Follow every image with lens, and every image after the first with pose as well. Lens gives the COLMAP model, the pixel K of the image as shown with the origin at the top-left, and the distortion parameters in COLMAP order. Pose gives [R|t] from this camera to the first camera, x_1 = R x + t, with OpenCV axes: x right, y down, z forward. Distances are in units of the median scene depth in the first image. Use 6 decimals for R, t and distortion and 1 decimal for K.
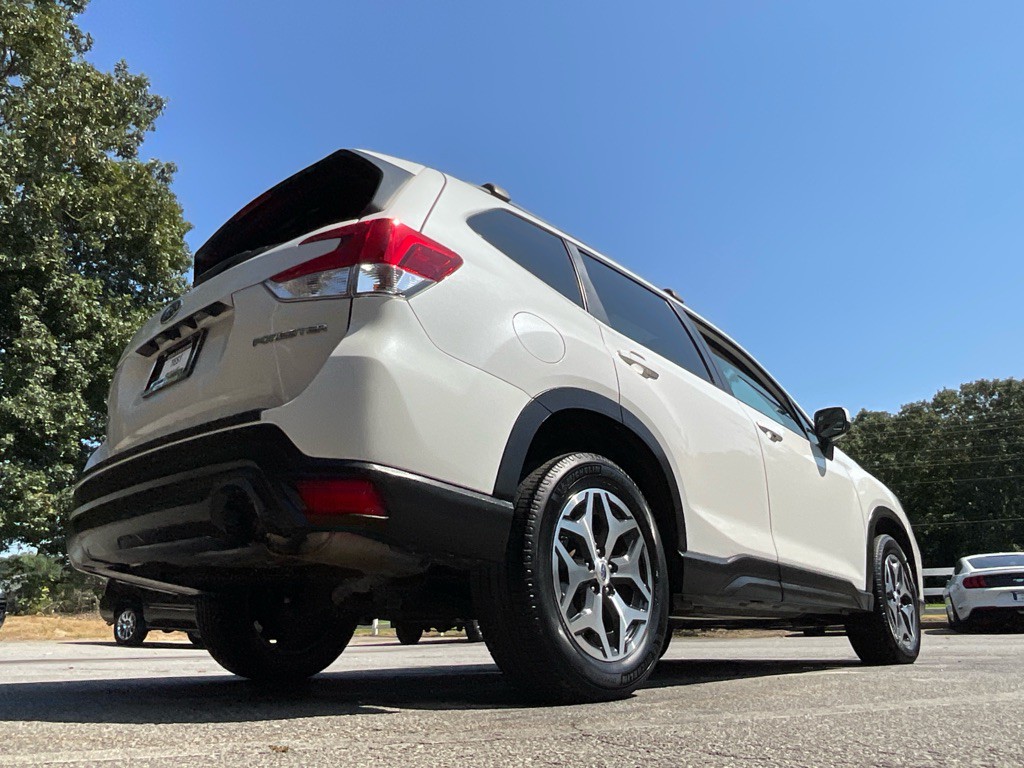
lens RADIAL K [[754.6, 0, 512.0], [0, 754.6, 384.0], [0, 0, 1]] dist [-0.005763, -0.005409]
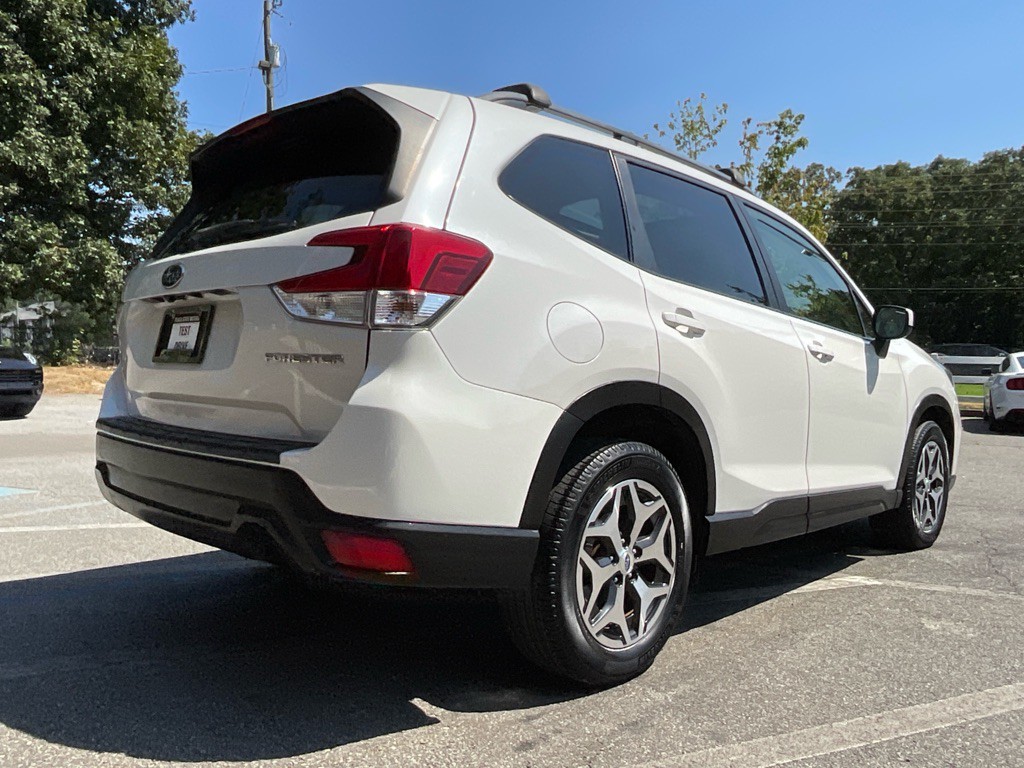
lens RADIAL K [[792.1, 0, 512.0], [0, 792.1, 384.0], [0, 0, 1]] dist [-0.003355, -0.005101]
pose [[0.998781, 0.036231, -0.033518, -0.003090], [-0.022982, 0.942358, 0.333816, -0.172751], [0.043681, -0.332639, 0.942042, 0.041709]]
